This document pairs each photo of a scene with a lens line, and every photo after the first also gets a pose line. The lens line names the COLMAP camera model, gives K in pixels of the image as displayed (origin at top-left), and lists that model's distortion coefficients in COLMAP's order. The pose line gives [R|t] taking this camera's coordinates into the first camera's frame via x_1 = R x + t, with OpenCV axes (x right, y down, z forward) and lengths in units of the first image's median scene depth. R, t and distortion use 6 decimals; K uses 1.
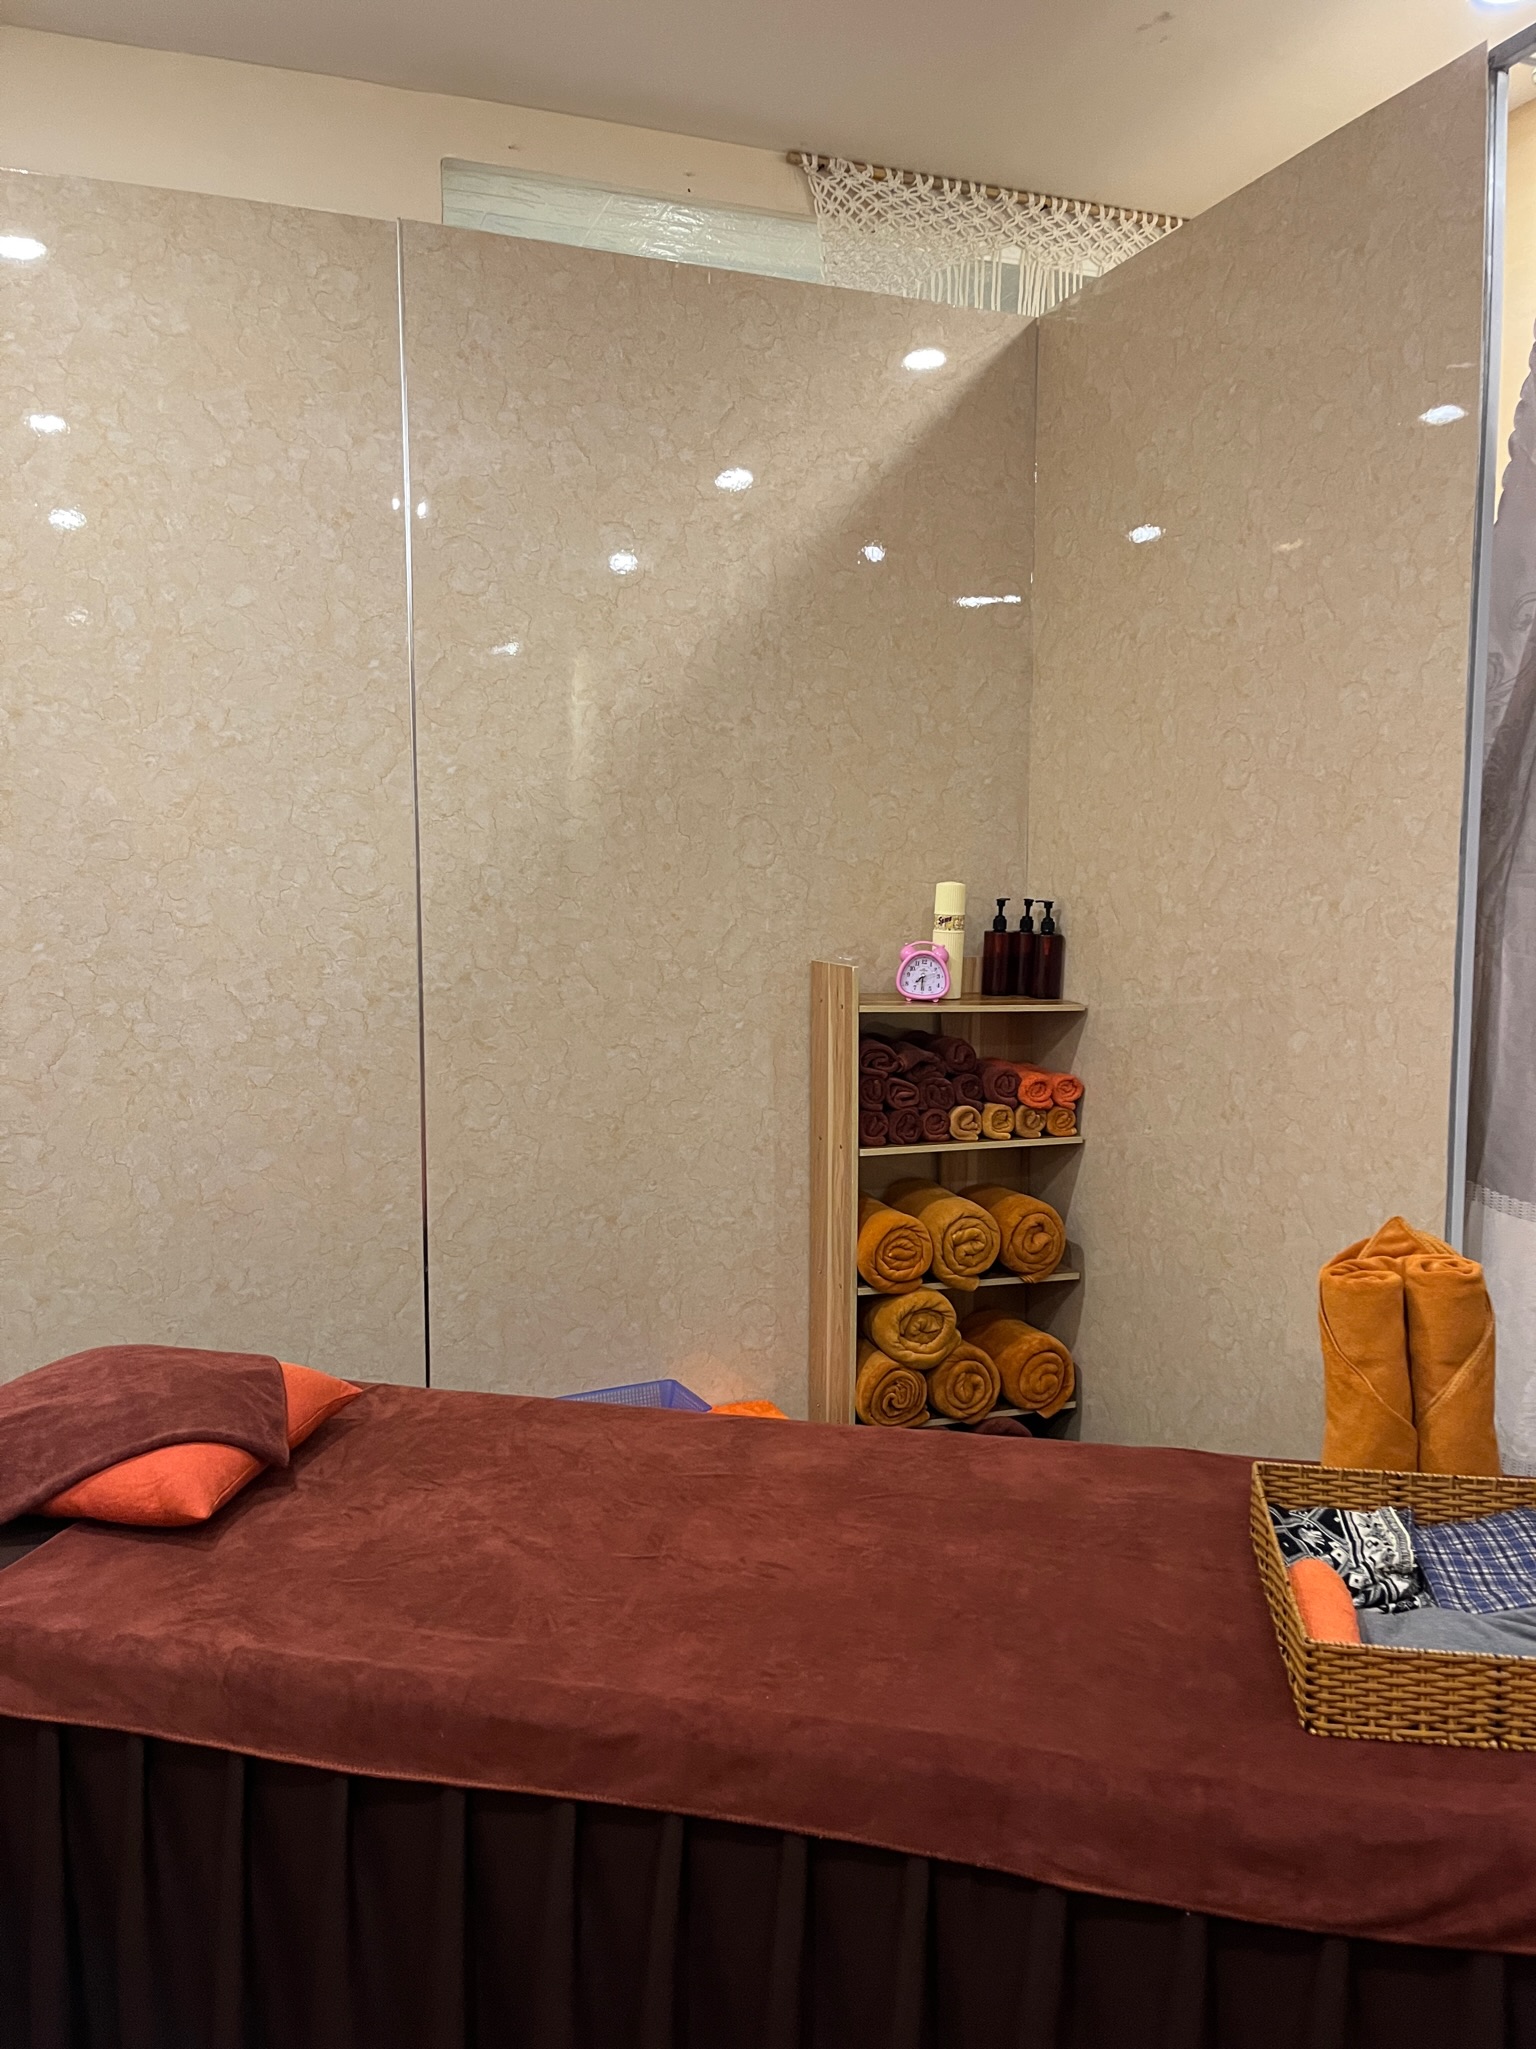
lens RADIAL K [[1536.2, 0, 768.0], [0, 1536.2, 1024.5], [0, 0, 1]] dist [0.049310, -0.074332]
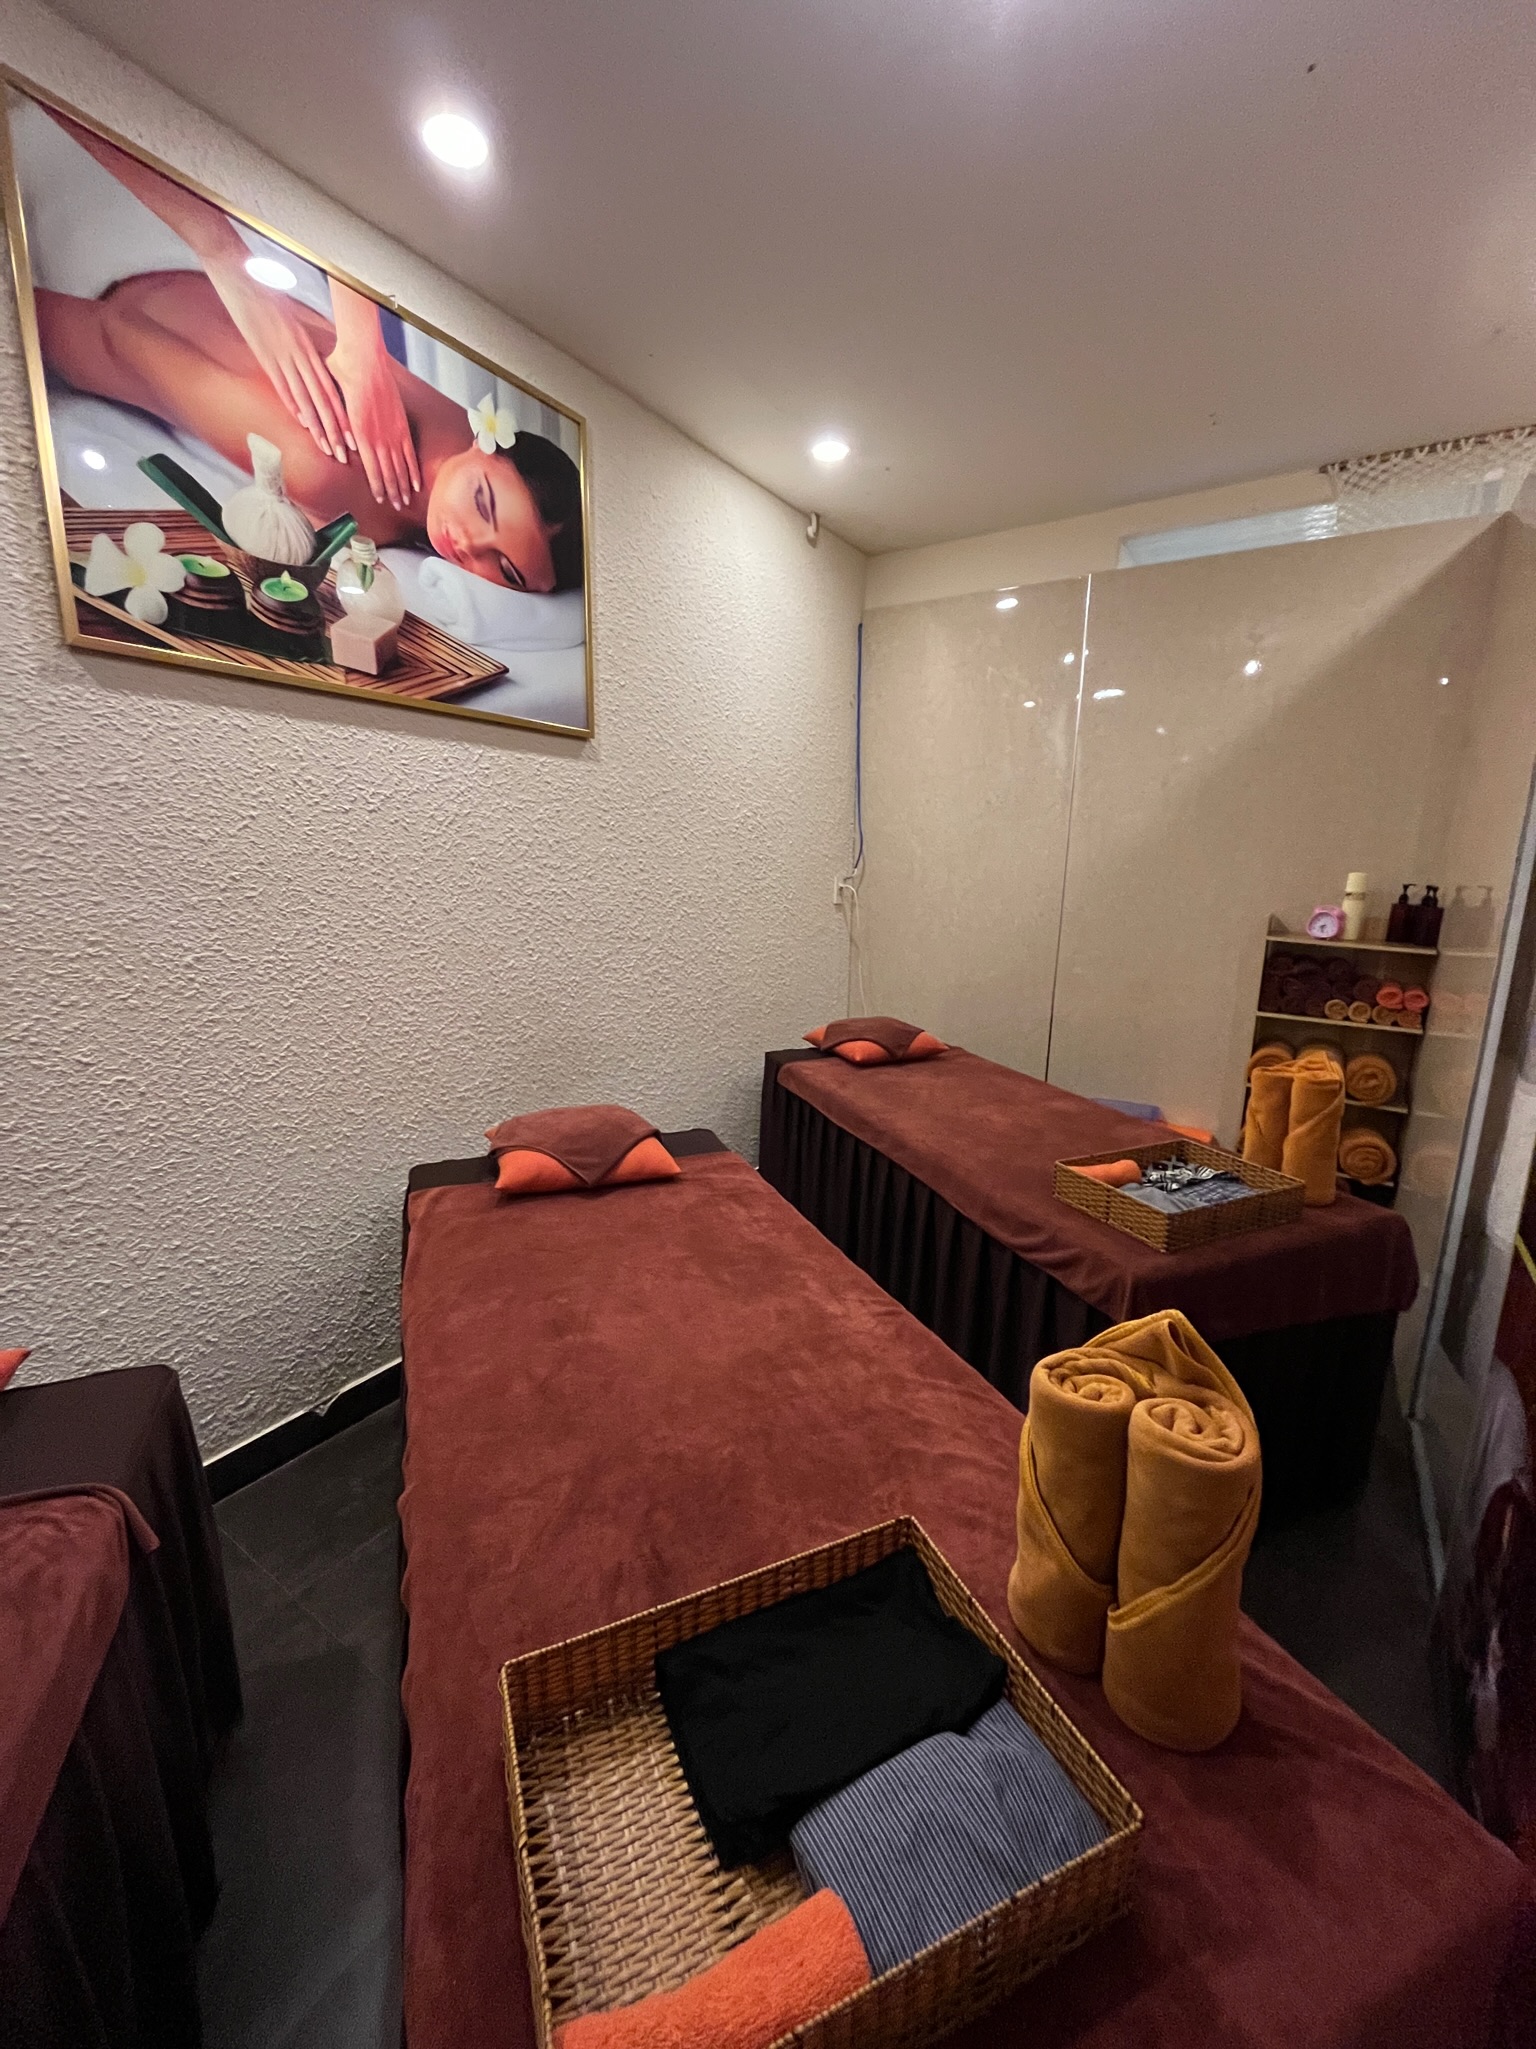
lens RADIAL K [[824.3, 0, 768.0], [0, 824.3, 1024.5], [0, 0, 1]] dist [-0.015638, -0.000038]
pose [[0.573823, 0.175371, -0.799983, 0.510222], [-0.095624, 0.984470, 0.147224, 0.004656], [0.813378, -0.007983, 0.581681, -0.089433]]
